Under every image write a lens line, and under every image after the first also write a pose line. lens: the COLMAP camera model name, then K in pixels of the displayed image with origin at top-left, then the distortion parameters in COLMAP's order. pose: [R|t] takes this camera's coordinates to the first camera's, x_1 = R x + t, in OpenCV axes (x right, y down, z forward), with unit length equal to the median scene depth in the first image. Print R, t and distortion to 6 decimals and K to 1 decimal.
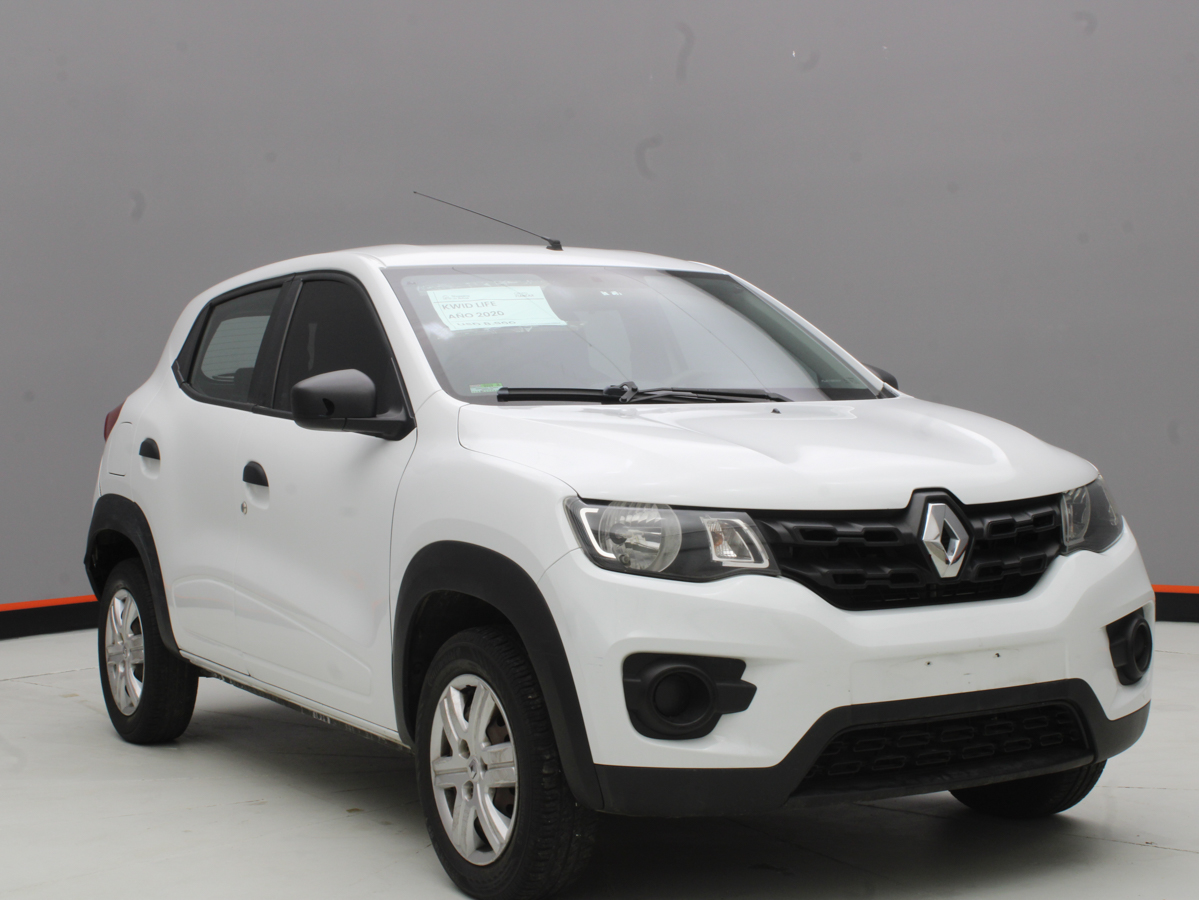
lens RADIAL K [[2049.5, 0, 599.5], [0, 2049.5, 450.0], [0, 0, 1]] dist [-0.032285, -0.122786]
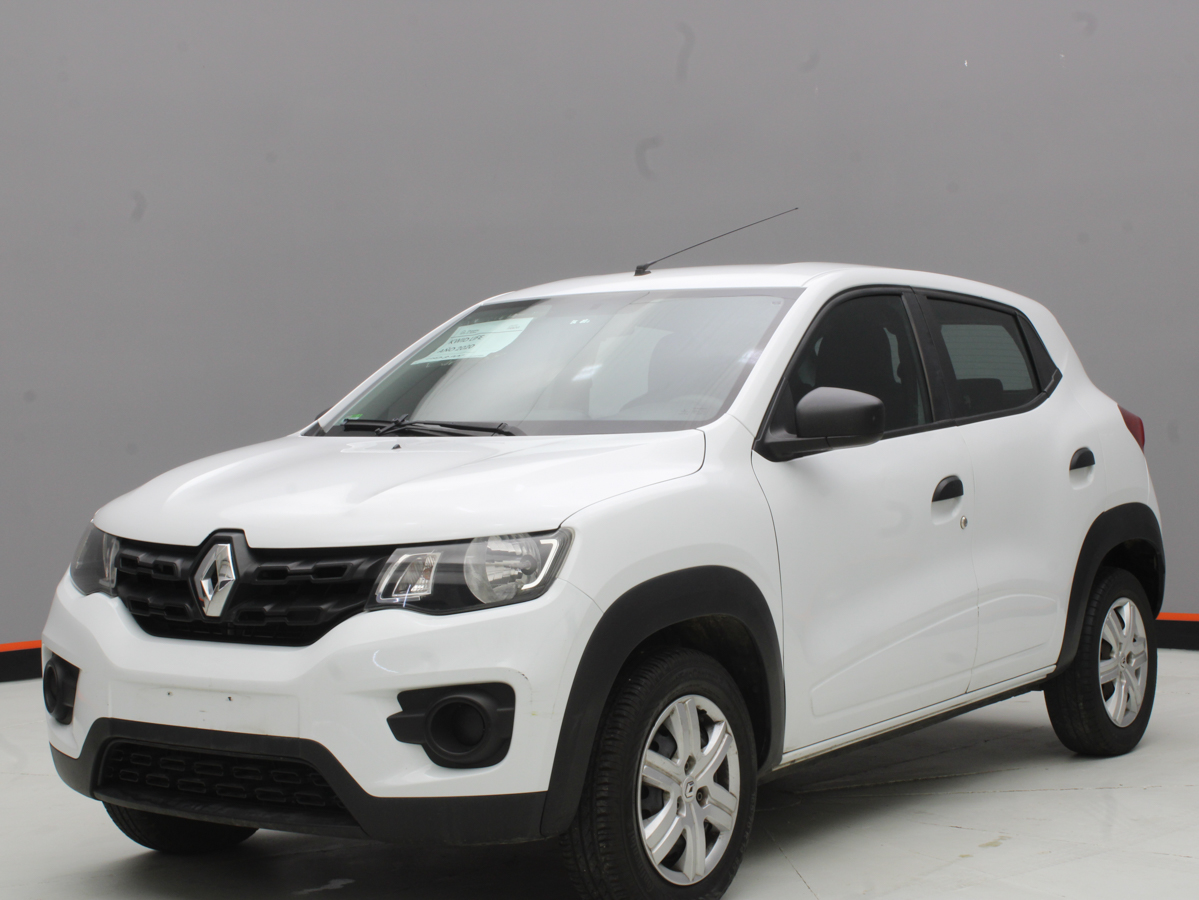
lens RADIAL K [[2117.0, 0, 599.5], [0, 2117.0, 450.0], [0, 0, 1]] dist [-0.041560, -0.072552]
pose [[0.398548, 0.028719, -0.916698, 1.203214], [-0.012698, 0.999587, 0.025795, -0.050603], [0.917060, 0.001359, 0.398748, 0.743828]]
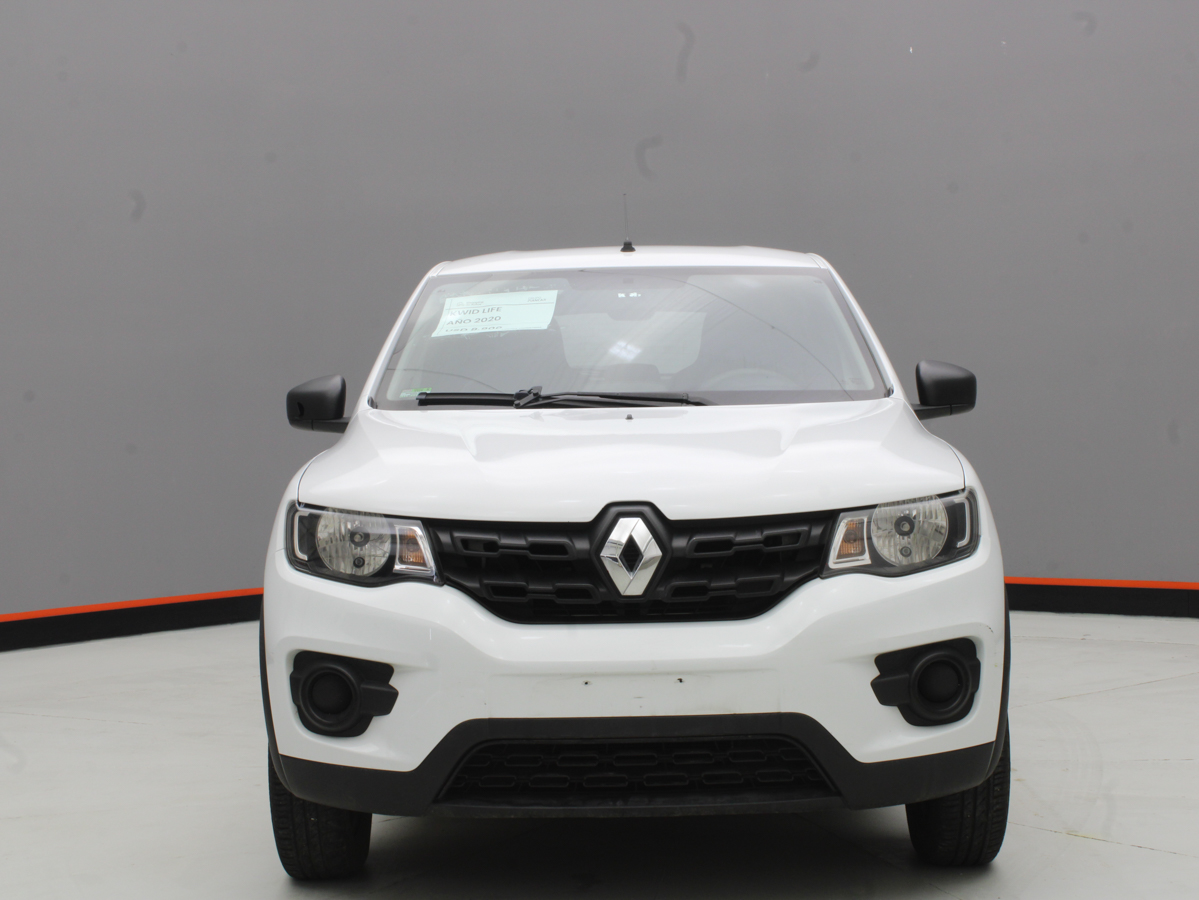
lens RADIAL K [[2049.5, 0, 599.5], [0, 2049.5, 450.0], [0, 0, 1]] dist [-0.032285, -0.122786]
pose [[0.850610, 0.015630, -0.525565, 0.652500], [-0.007805, 0.999823, 0.017102, -0.022008], [0.525740, -0.010445, 0.850581, 0.172635]]
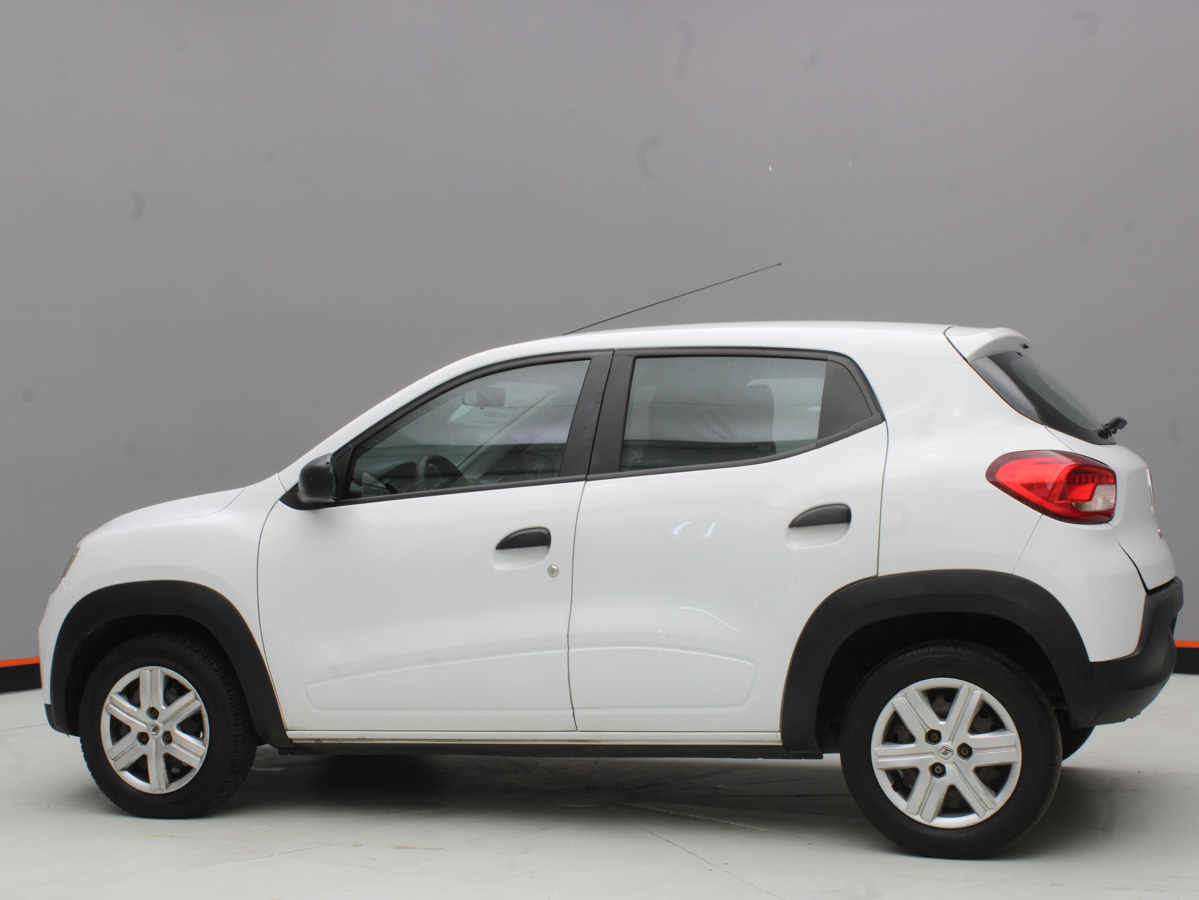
lens RADIAL K [[1776.4, 0, 599.5], [0, 1776.4, 450.0], [0, 0, 1]] dist [-0.061112, -0.059017]
pose [[-0.778081, 0.040737, -0.626841, 0.809931], [0.027839, 0.999151, 0.030376, -0.091260], [0.627546, 0.006184, -0.778555, 2.428762]]
